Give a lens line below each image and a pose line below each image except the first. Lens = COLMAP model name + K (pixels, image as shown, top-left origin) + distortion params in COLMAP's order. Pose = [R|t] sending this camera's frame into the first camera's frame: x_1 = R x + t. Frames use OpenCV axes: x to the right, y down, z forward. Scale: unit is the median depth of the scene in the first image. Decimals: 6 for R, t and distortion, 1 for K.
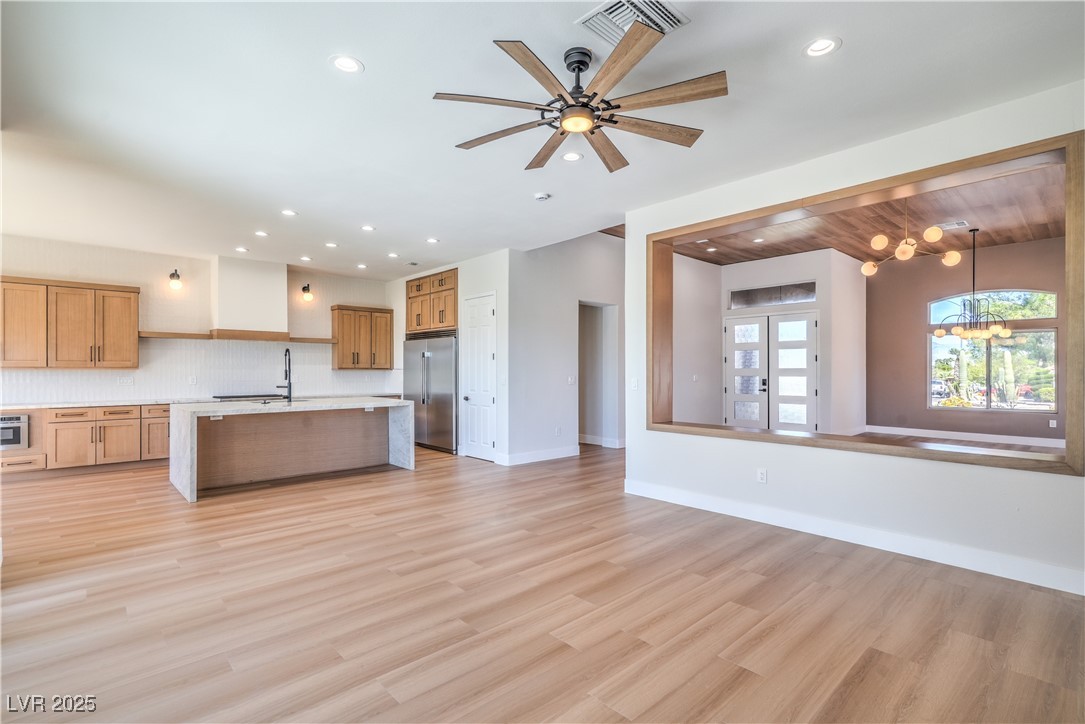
lens RADIAL K [[505.7, 0, 539.3], [0, 505.7, 370.6], [0, 0, 1]] dist [0.000956, -0.000481]
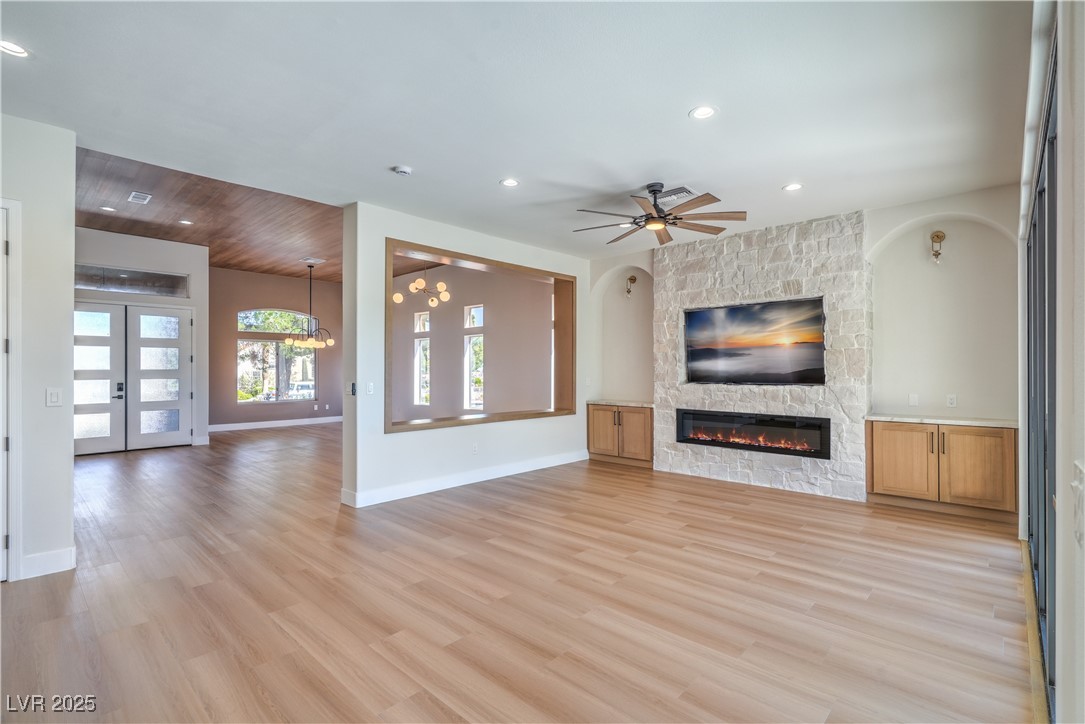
lens RADIAL K [[500.6, 0, 543.3], [0, 500.6, 368.2], [0, 0, 1]] dist [-0.000476, 0.000225]
pose [[-0.080534, 0.000203, 0.996752, -0.526857], [0.002146, 0.999998, -0.000030, -0.007189], [-0.996750, 0.002137, -0.080535, 0.514690]]
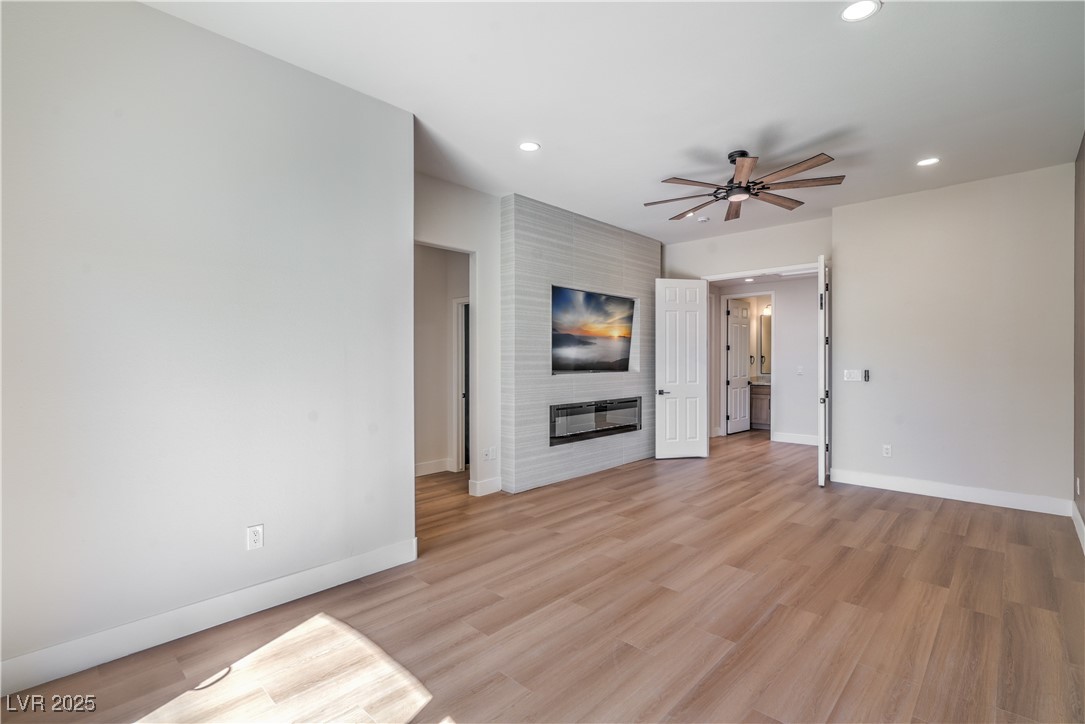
lens RADIAL K [[497.8, 0, 546.8], [0, 497.8, 366.4], [0, 0, 1]] dist [-0.002019, -0.000098]
pose [[-0.994967, 0.001526, -0.100194, 0.368113], [0.000706, 0.999966, 0.008221, 0.001855], [0.100203, 0.008109, -0.994934, 0.906954]]
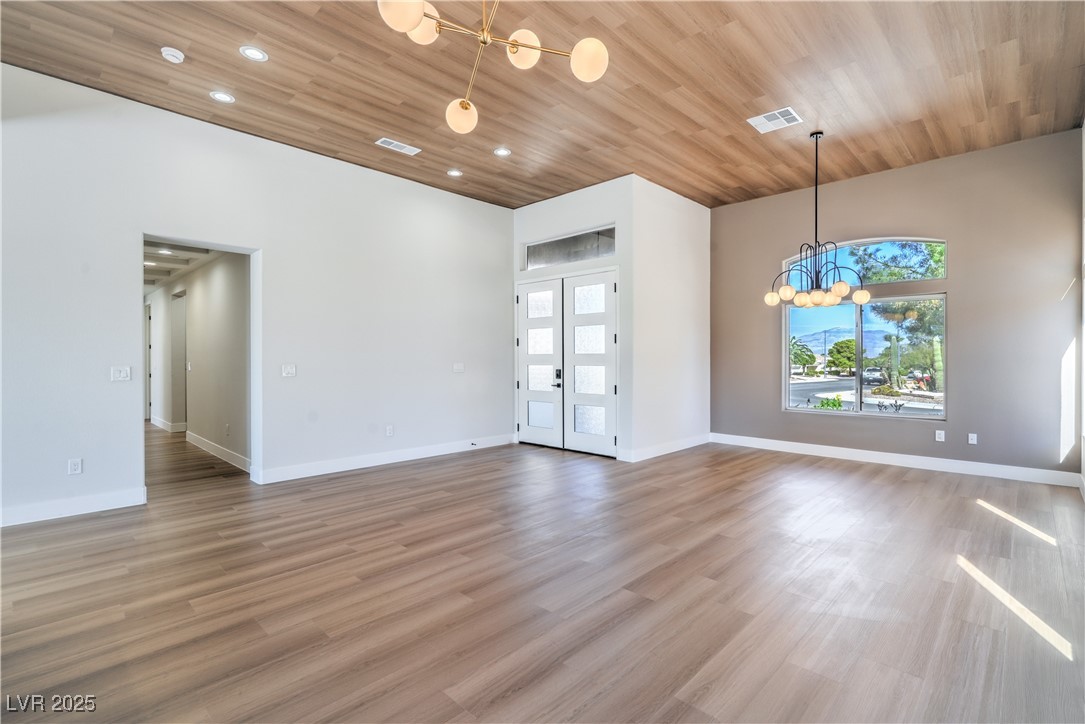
lens RADIAL K [[500.7, 0, 542.5], [0, 500.7, 362.0], [0, 0, 1]] dist [0.000658, 0.000413]
pose [[0.998245, -0.000390, 0.059215, 0.500363], [0.000010, 0.999979, 0.006422, 0.003021], [-0.059217, -0.006410, 0.998225, 0.409752]]
